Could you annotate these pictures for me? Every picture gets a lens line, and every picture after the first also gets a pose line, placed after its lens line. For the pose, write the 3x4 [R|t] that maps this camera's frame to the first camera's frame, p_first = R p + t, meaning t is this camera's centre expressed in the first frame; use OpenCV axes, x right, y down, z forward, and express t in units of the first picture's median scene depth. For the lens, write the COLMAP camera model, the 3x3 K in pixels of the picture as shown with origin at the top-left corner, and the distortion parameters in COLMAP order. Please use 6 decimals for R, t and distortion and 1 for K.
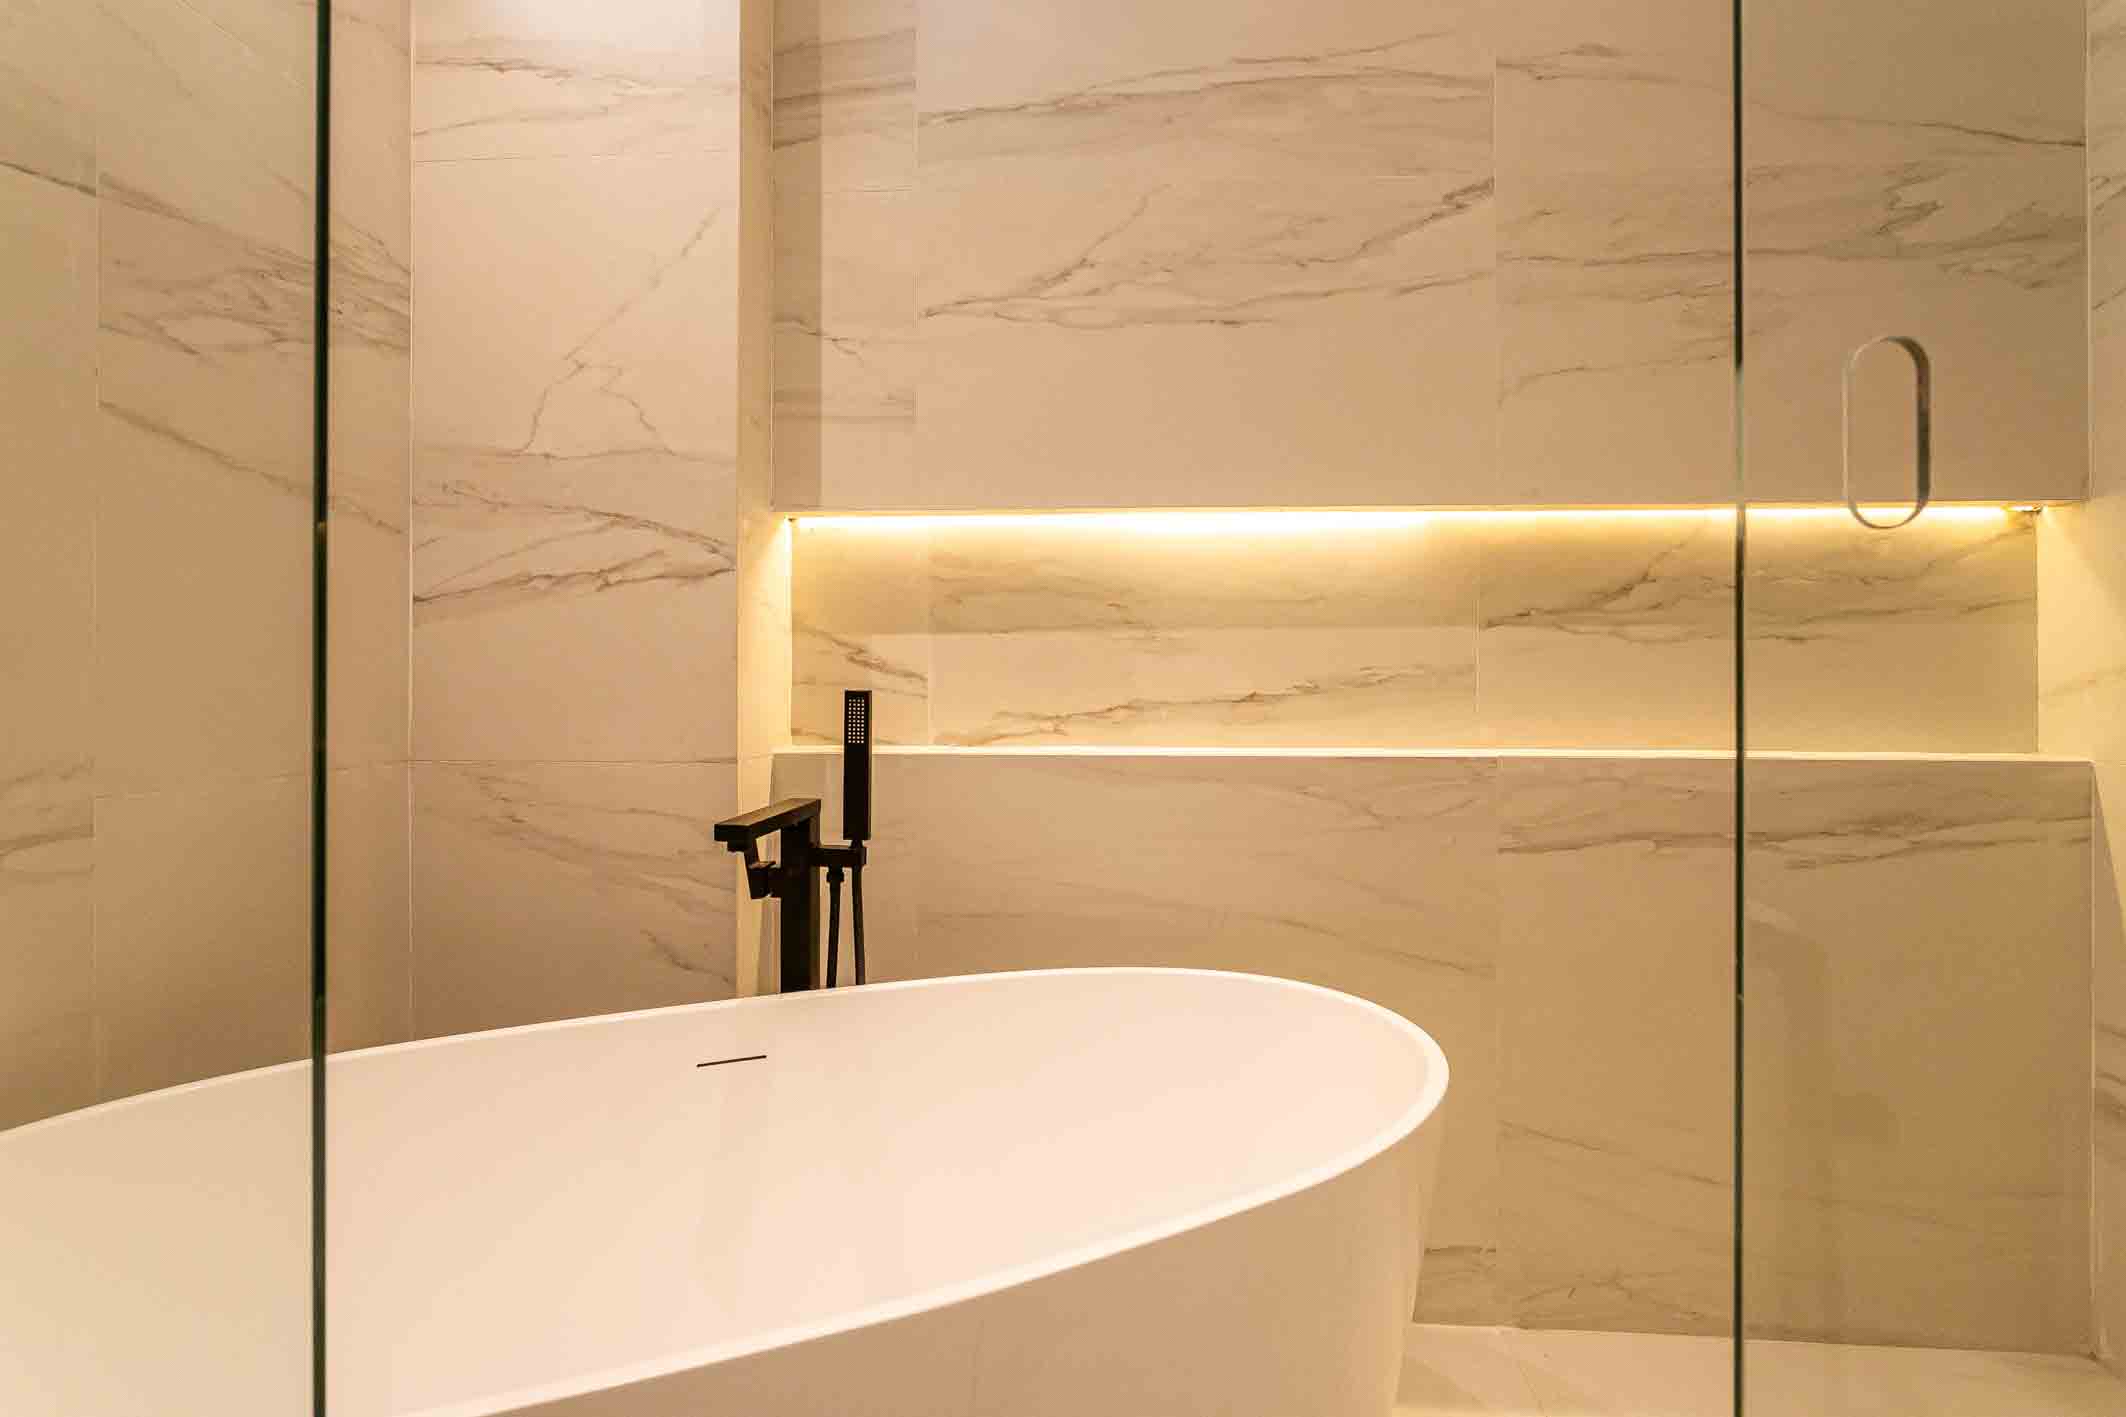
lens RADIAL K [[1089.5, 0, 1069.1], [0, 1089.5, 653.4], [0, 0, 1]] dist [-0.026134, 0.000042]
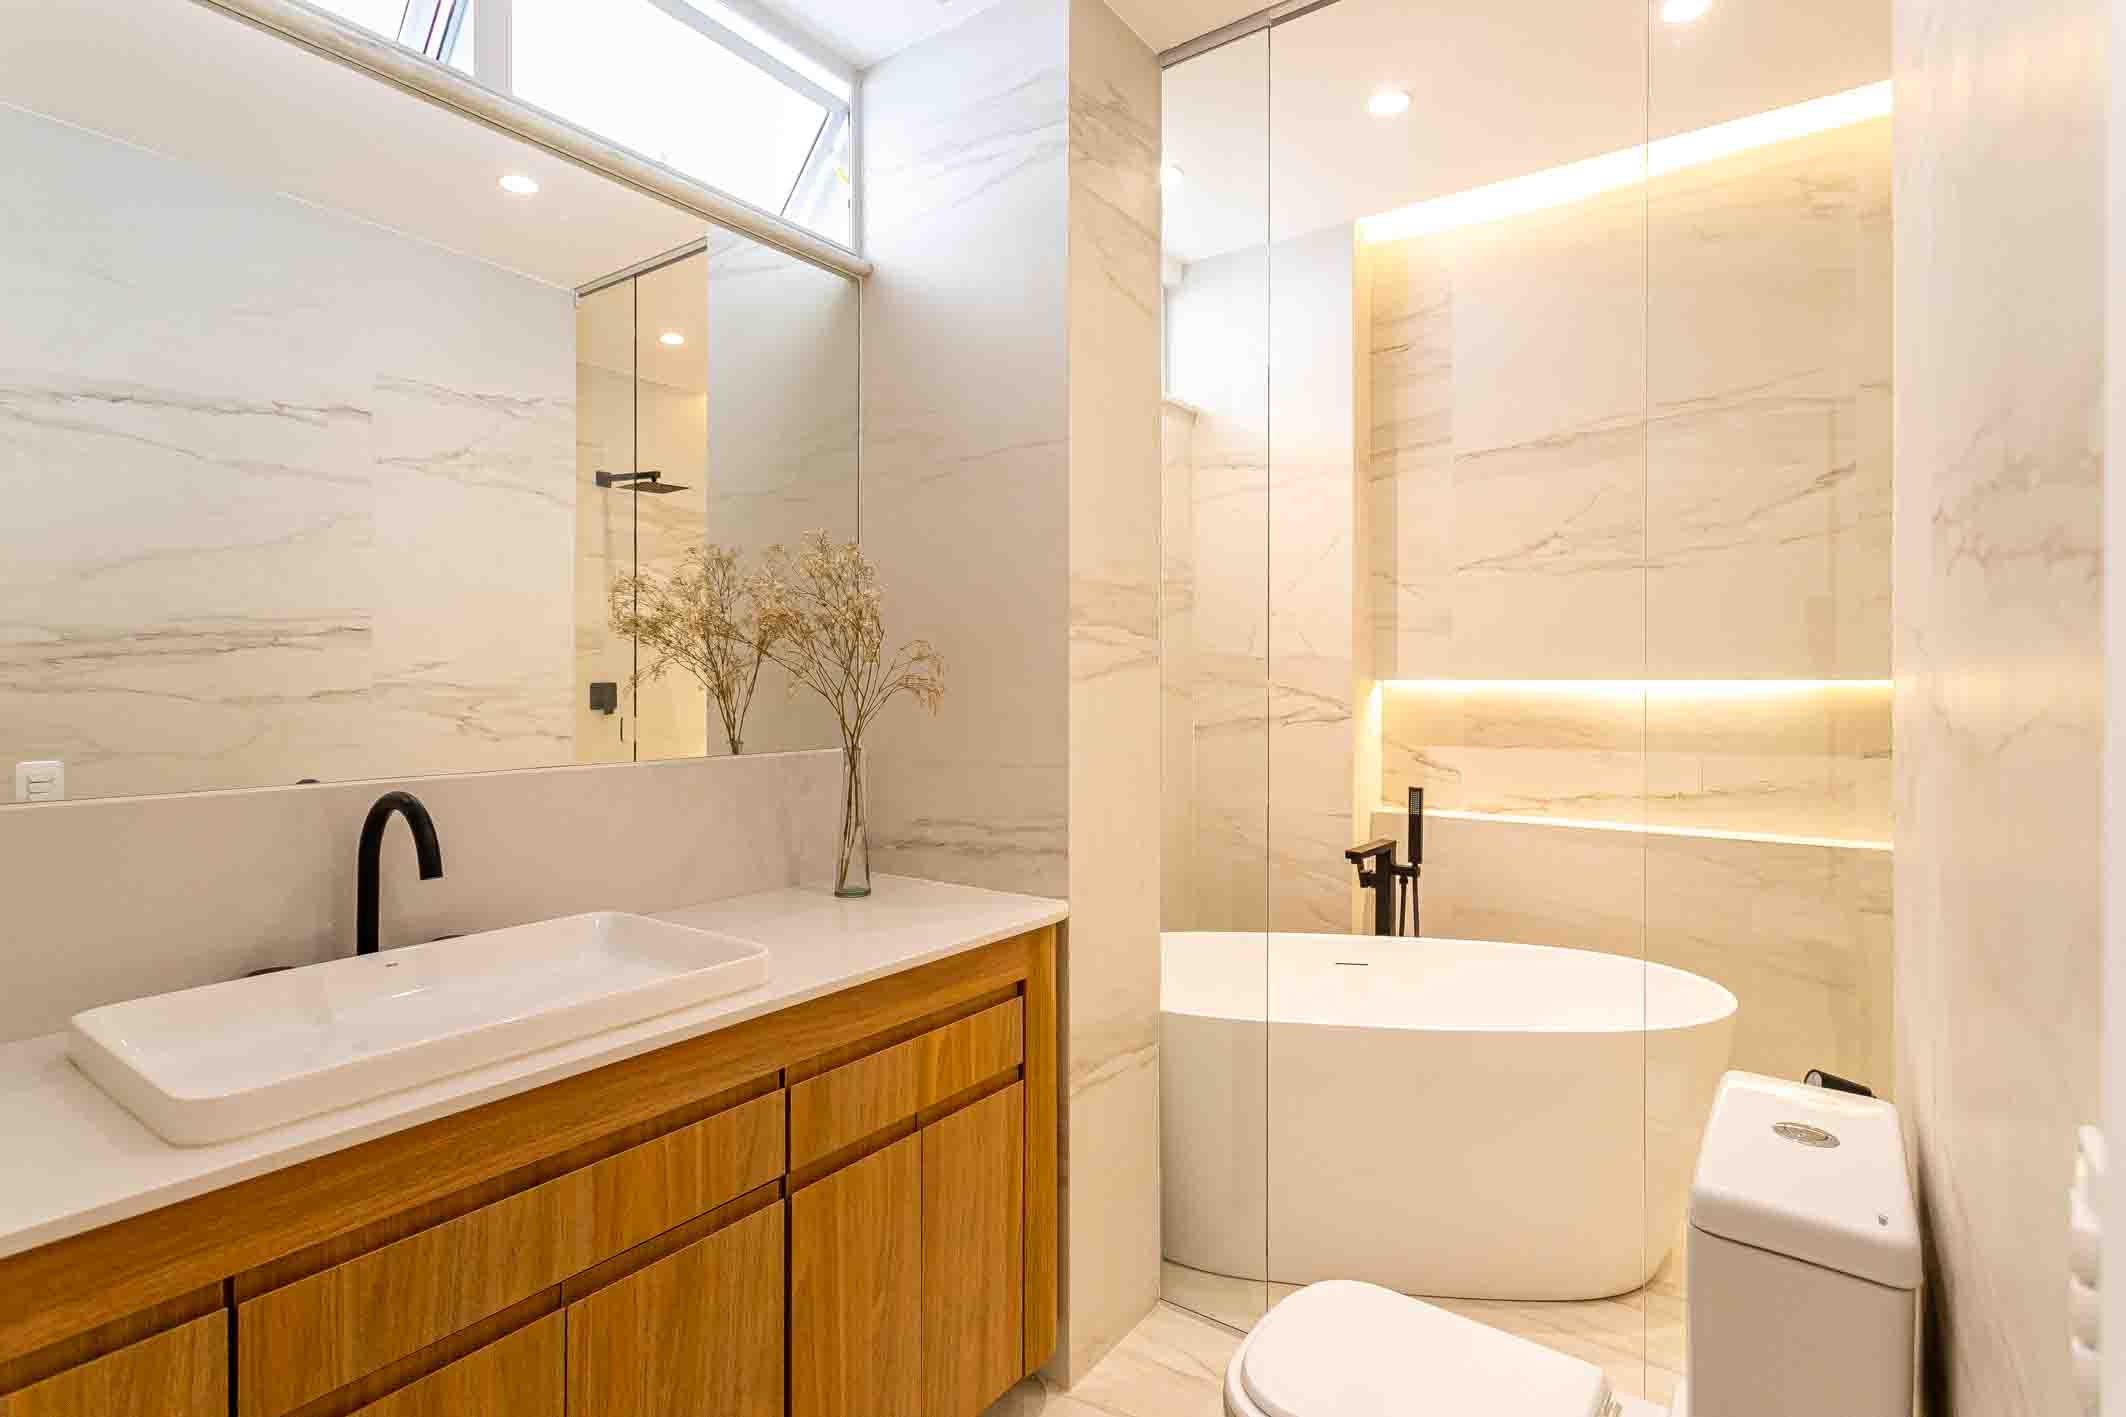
lens RADIAL K [[1013.0, 0, 1065.2], [0, 1013.0, 693.9], [0, 0, 1]] dist [0.002980, 0.000177]
pose [[0.850506, 0.005356, -0.525938, 0.200122], [0.004636, 0.999833, 0.017679, -0.148495], [0.525945, -0.017474, 0.850339, -0.773489]]
